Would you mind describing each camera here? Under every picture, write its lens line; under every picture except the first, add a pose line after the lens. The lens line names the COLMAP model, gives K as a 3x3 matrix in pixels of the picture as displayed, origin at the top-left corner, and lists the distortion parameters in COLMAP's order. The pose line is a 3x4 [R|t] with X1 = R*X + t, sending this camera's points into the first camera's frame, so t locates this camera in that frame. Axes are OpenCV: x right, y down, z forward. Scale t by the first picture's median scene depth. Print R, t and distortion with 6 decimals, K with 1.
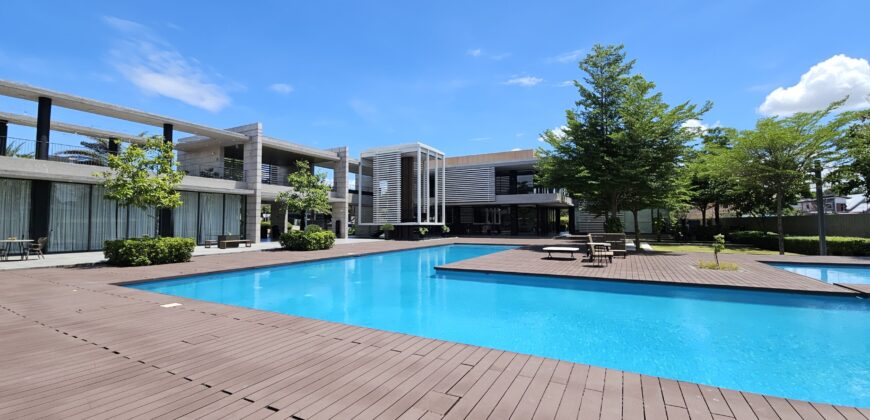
lens RADIAL K [[363.5, 0, 435.0], [0, 363.5, 210.0], [0, 0, 1]] dist [-0.001436, -0.000888]
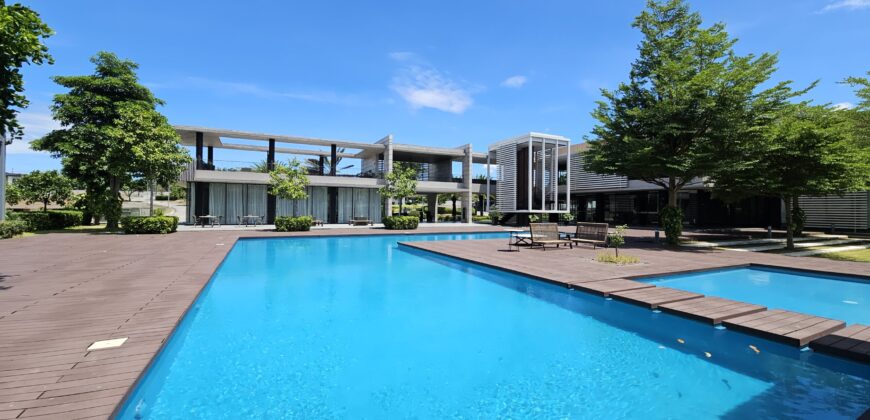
lens RADIAL K [[363.5, 0, 435.0], [0, 363.5, 210.0], [0, 0, 1]] dist [-0.001436, -0.000888]
pose [[0.809987, 0.010101, -0.586361, 0.328142], [0.010325, 0.999451, 0.031480, -0.001099], [0.586357, -0.031552, 0.809438, -0.002382]]
